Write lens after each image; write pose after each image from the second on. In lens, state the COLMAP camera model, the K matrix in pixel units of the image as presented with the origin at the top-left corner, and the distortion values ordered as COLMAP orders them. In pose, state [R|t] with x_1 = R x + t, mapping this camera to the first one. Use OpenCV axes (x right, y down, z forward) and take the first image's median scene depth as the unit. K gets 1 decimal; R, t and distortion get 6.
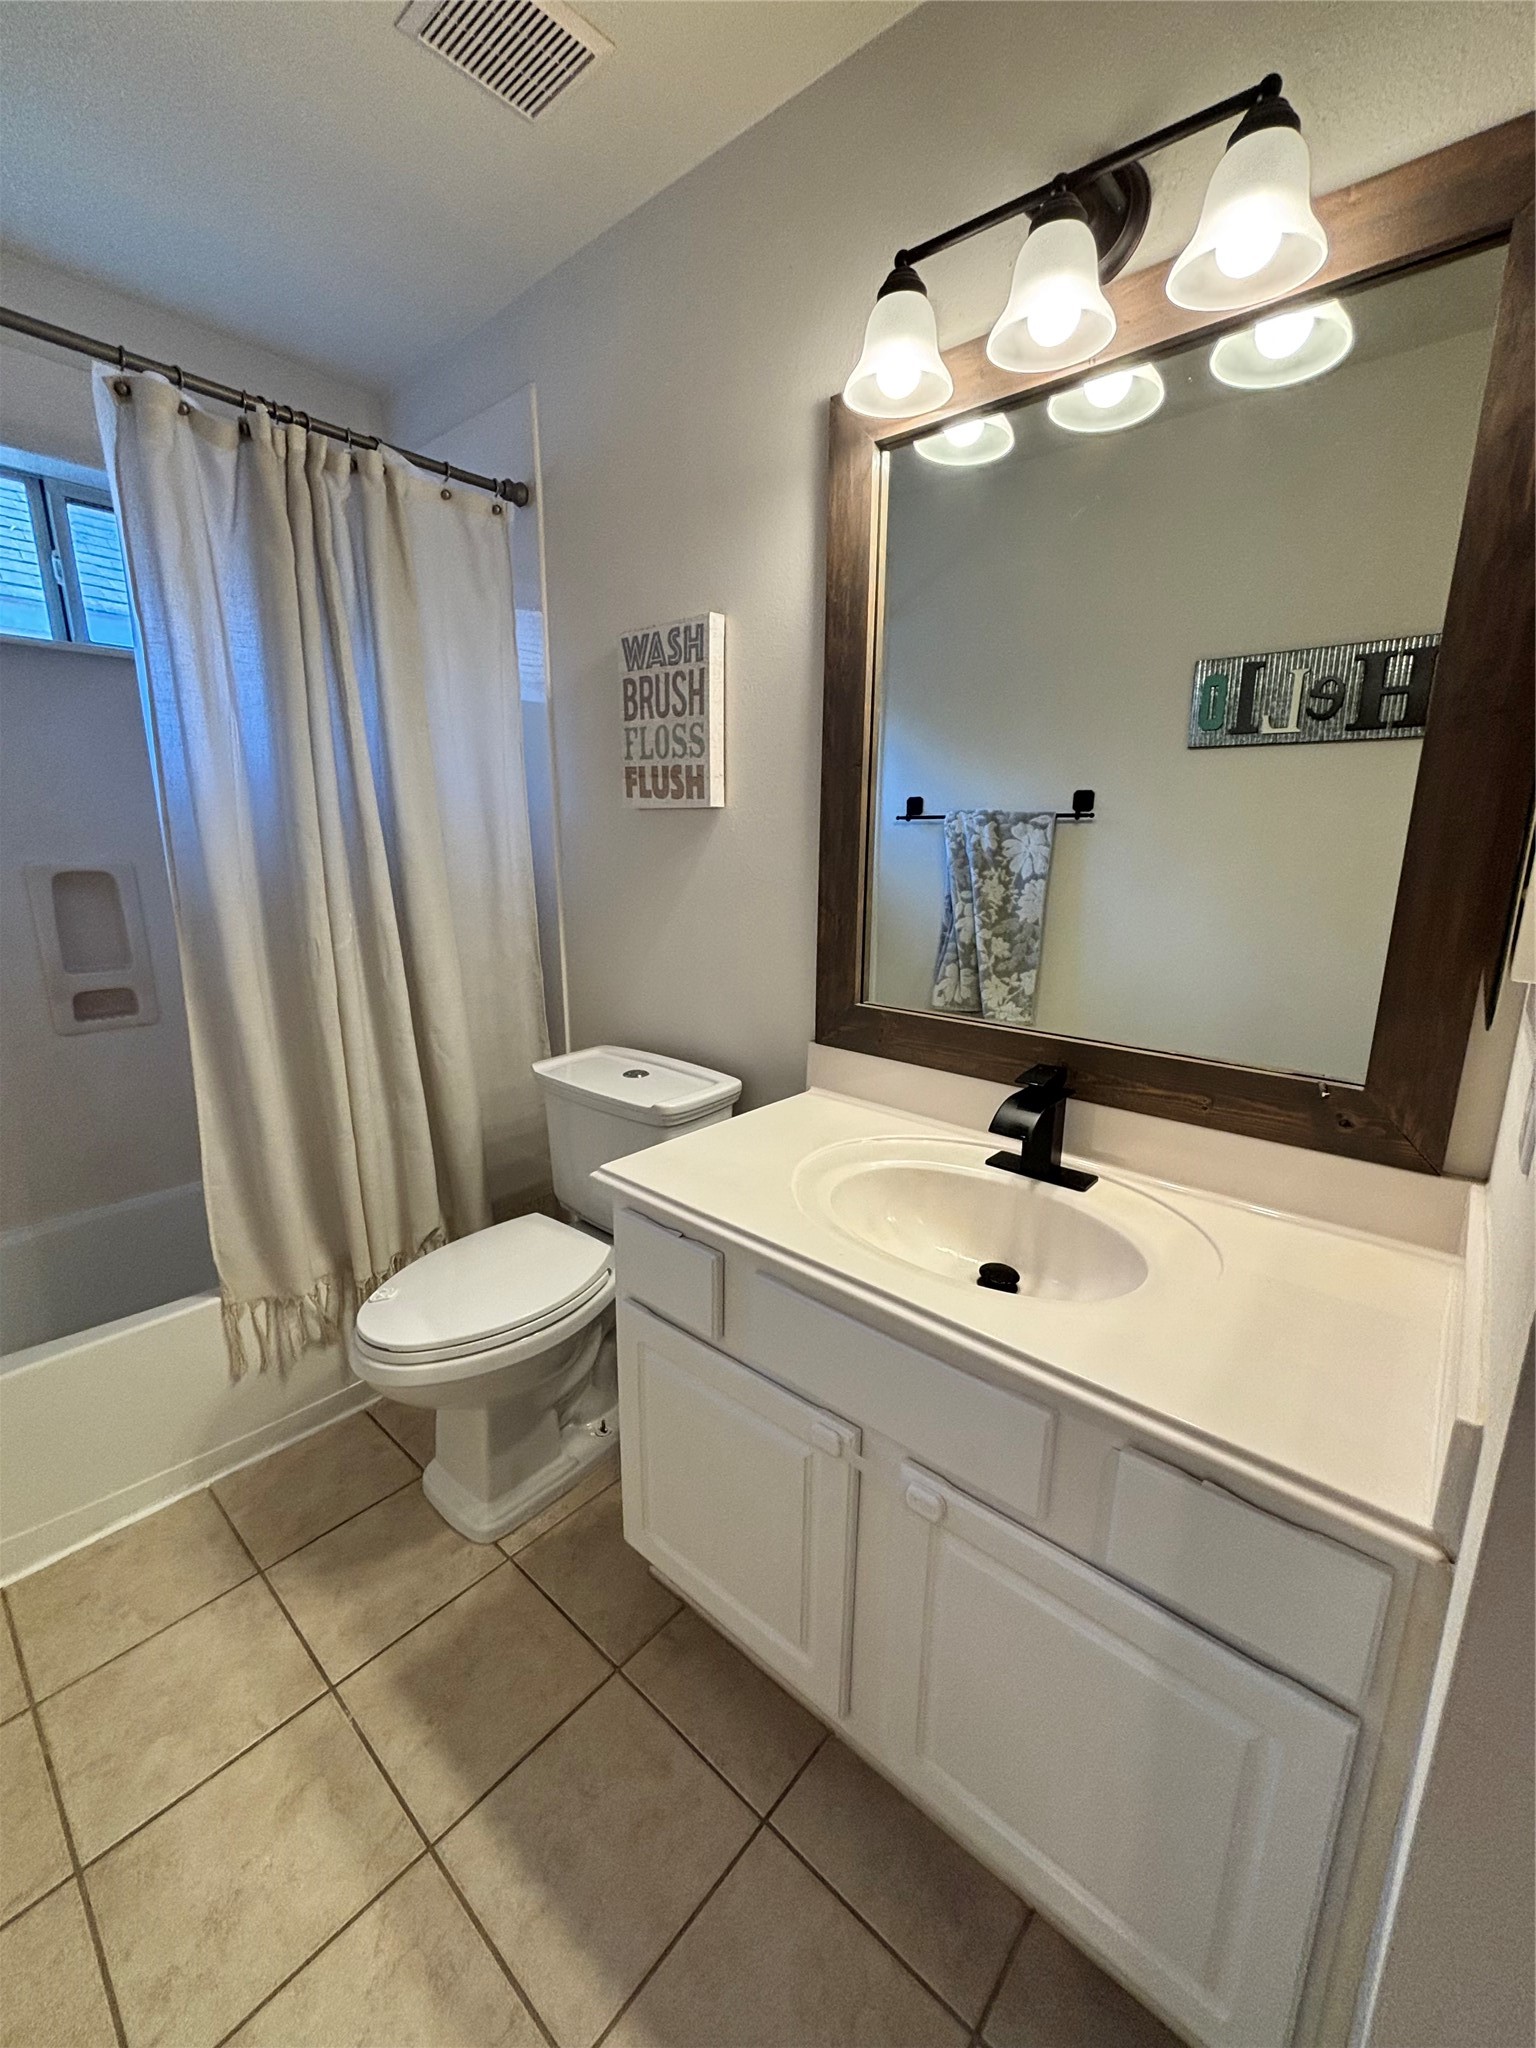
lens RADIAL K [[824.5, 0, 768.0], [0, 824.5, 1024.0], [0, 0, 1]] dist [0.003374, 0.000653]
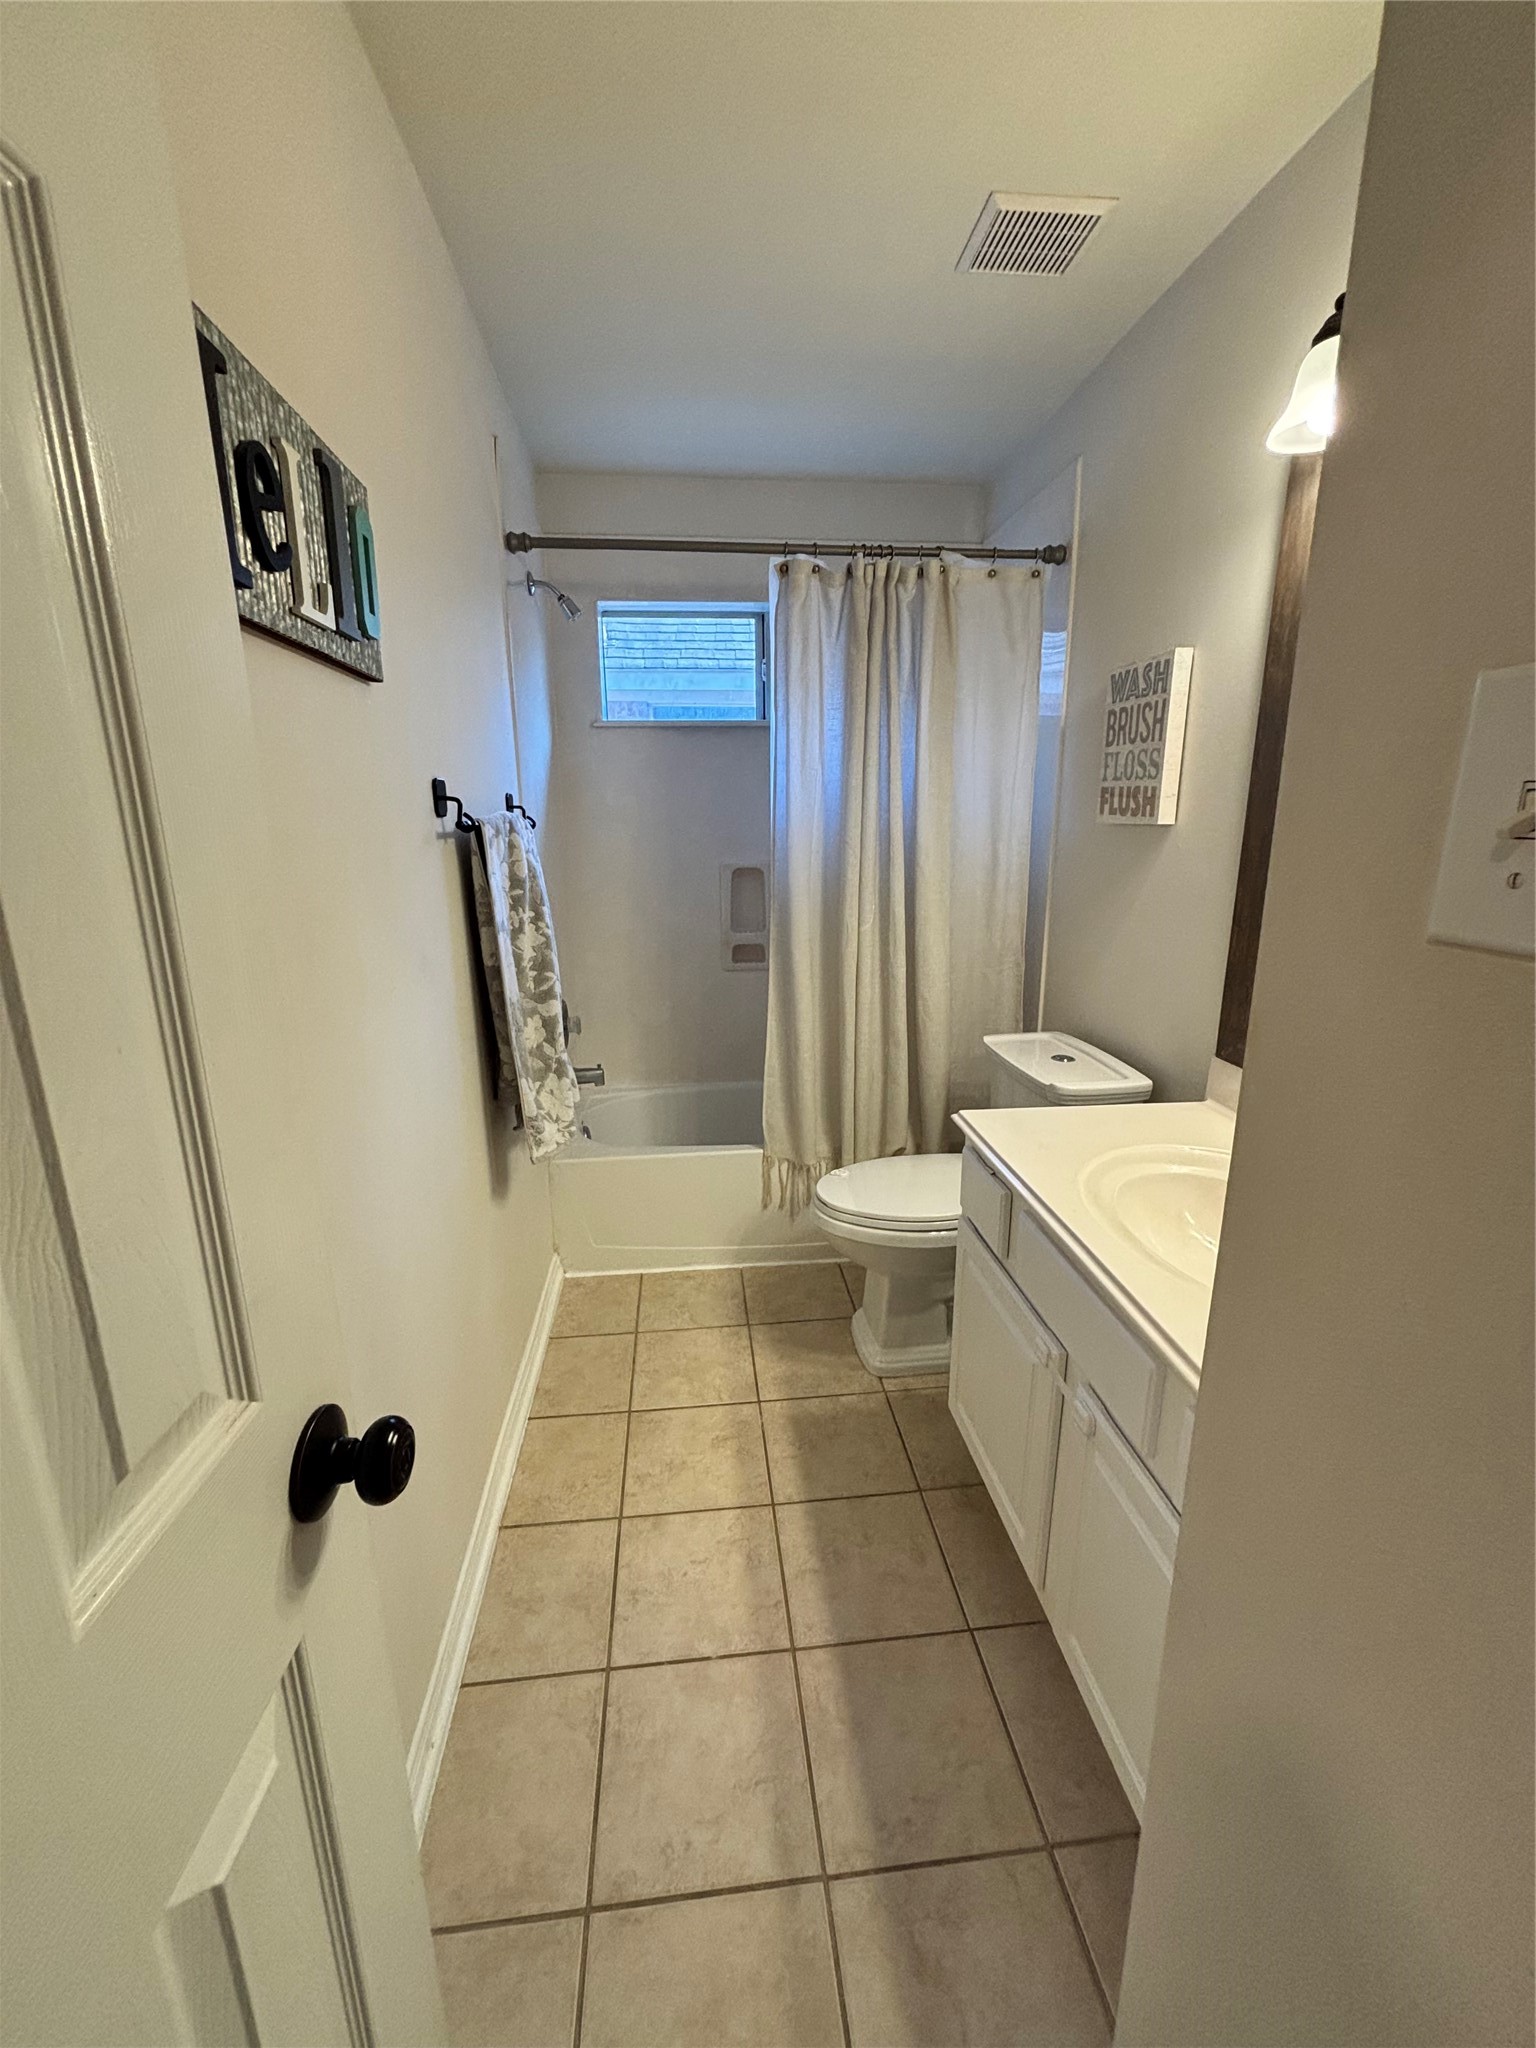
lens RADIAL K [[824.5, 0, 768.0], [0, 824.5, 1024.0], [0, 0, 1]] dist [0.003374, 0.000653]
pose [[0.736776, 0.158765, -0.657233, 0.307387], [-0.146991, 0.986403, 0.073500, -0.009821], [0.659966, 0.042454, 0.750095, -0.141743]]
